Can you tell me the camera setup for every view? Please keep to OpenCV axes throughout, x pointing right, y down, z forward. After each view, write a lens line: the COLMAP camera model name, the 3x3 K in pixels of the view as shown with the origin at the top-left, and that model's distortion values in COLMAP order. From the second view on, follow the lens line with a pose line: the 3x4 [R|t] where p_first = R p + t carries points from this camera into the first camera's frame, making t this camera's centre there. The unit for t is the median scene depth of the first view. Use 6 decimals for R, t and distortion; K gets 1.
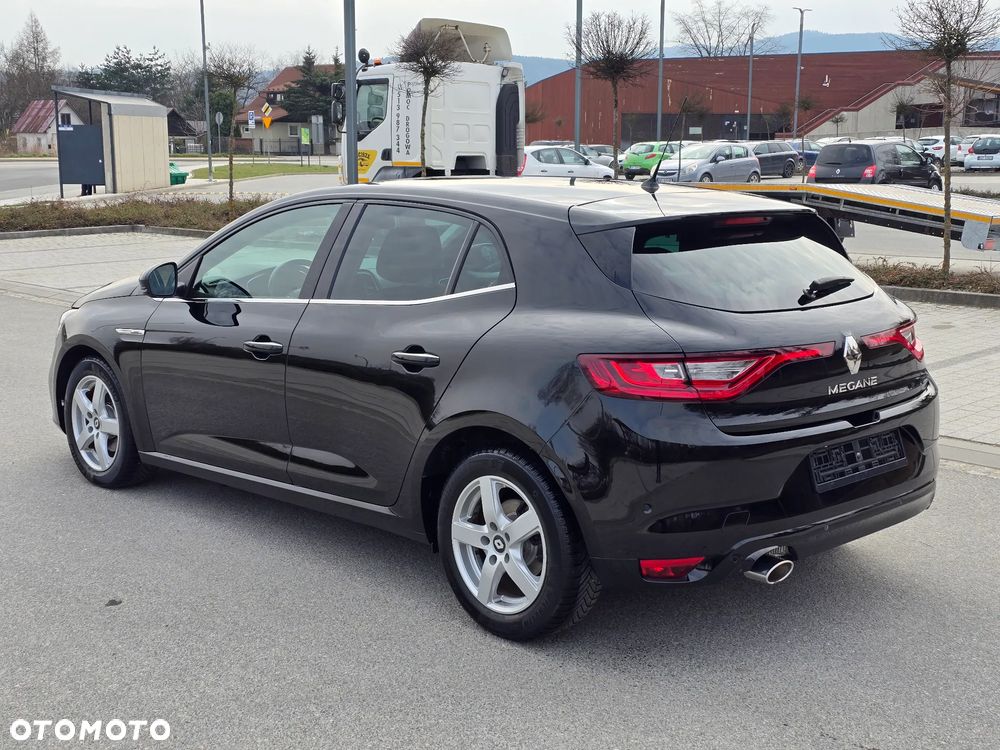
lens RADIAL K [[1337.1, 0, 495.8], [0, 1337.1, 374.9], [0, 0, 1]] dist [0.060912, 0.000000]
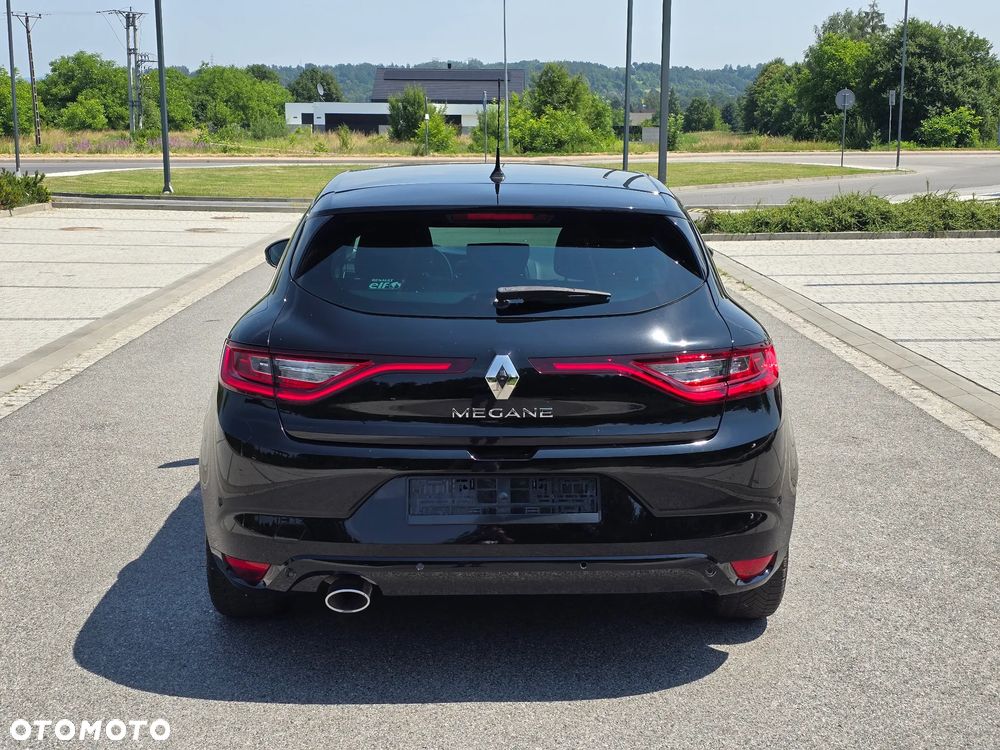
lens RADIAL K [[1347.5, 0, 487.1], [0, 1347.5, 347.5], [0, 0, 1]] dist [0.052545, 0.000000]
pose [[0.734523, 0.102362, -0.670819, 0.782169], [-0.112281, 0.993264, 0.028621, -0.053562], [0.669231, 0.054298, 0.741068, 0.340031]]
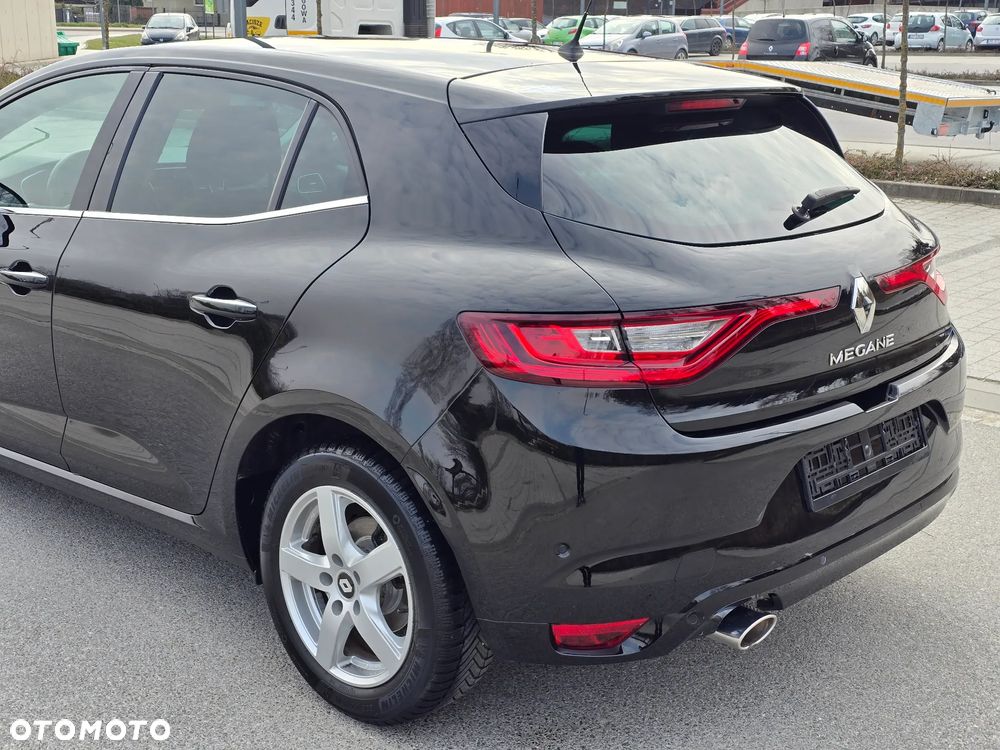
lens RADIAL K [[1347.5, 0, 505.6], [0, 1347.5, 374.3], [0, 0, 1]] dist [0.052545, 0.000000]
pose [[0.997848, -0.005166, 0.065371, 0.037054], [-0.000509, 0.996251, 0.086506, -0.036896], [-0.065573, -0.086353, 0.994104, 0.308205]]
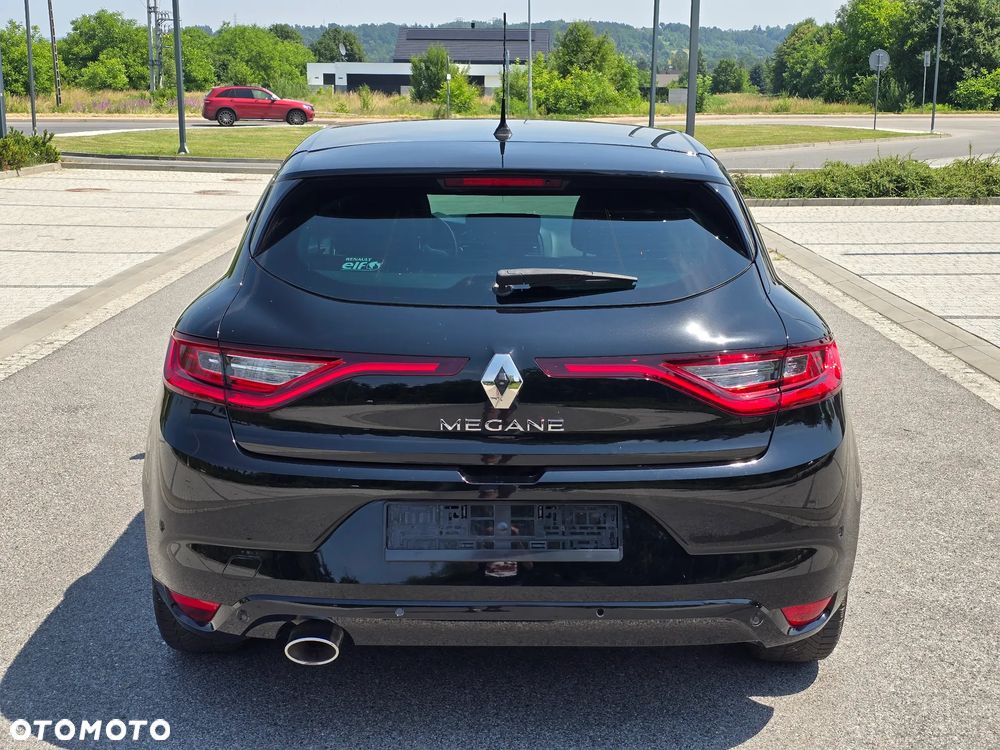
lens RADIAL K [[1347.5, 0, 477.5], [0, 1347.5, 358.3], [0, 0, 1]] dist [0.052545, 0.000000]
pose [[0.717493, 0.132023, -0.683940, 0.687174], [-0.119204, 0.990662, 0.066179, -0.066754], [0.686290, 0.034045, 0.726530, 0.460715]]
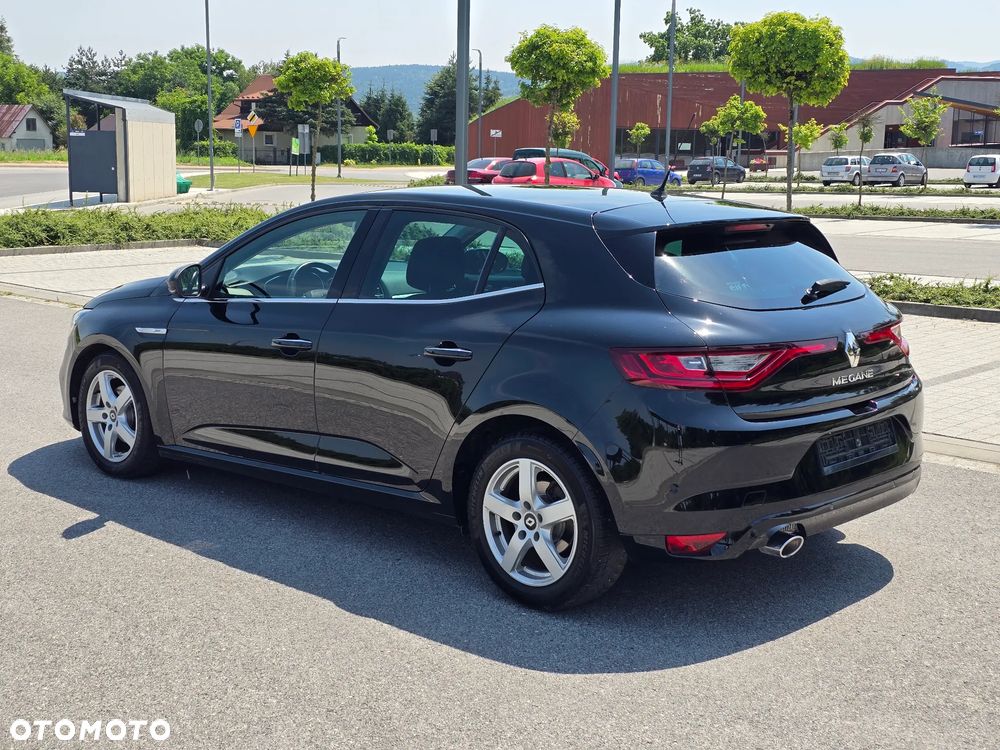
lens RADIAL K [[1347.5, 0, 502.4], [0, 1347.5, 362.8], [0, 0, 1]] dist [0.052545, 0.000000]
pose [[0.998279, -0.000349, 0.058645, -0.079678], [0.001282, 0.999873, -0.015880, 0.012366], [-0.058632, 0.015928, 0.998153, -0.079951]]
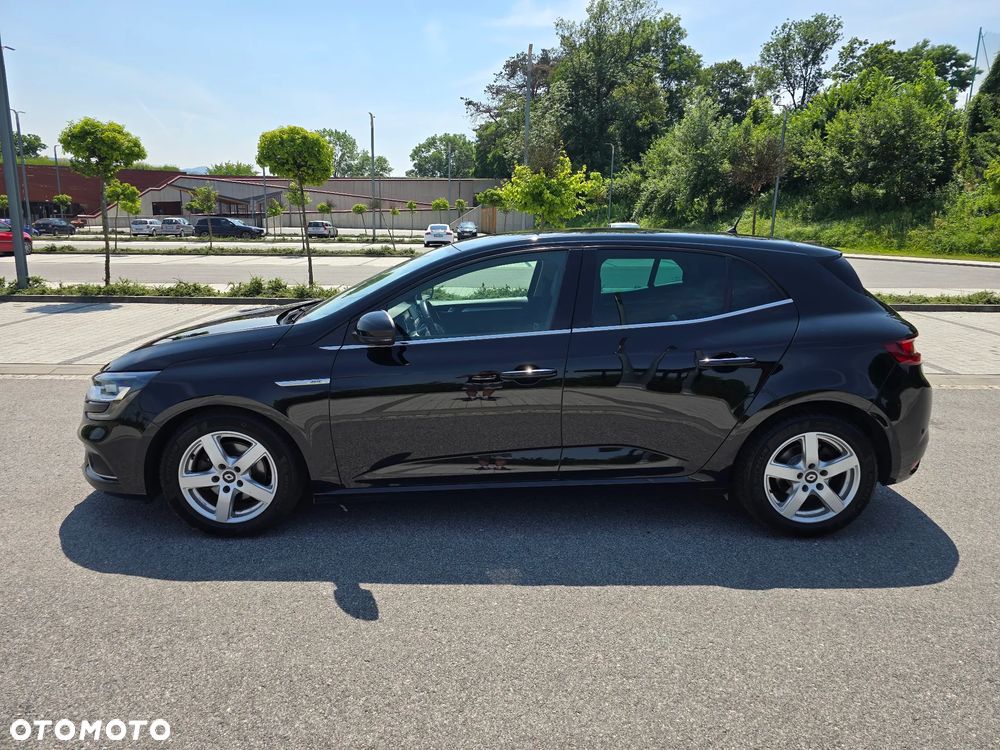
lens RADIAL K [[673.6, 0, 508.5], [0, 673.6, 375.3], [0, 0, 1]] dist [0.030949, -0.029432]
pose [[0.666247, -0.151706, 0.730137, -0.702173], [0.112700, 0.988327, 0.102514, -0.094208], [-0.737166, 0.013987, 0.675567, 0.700564]]
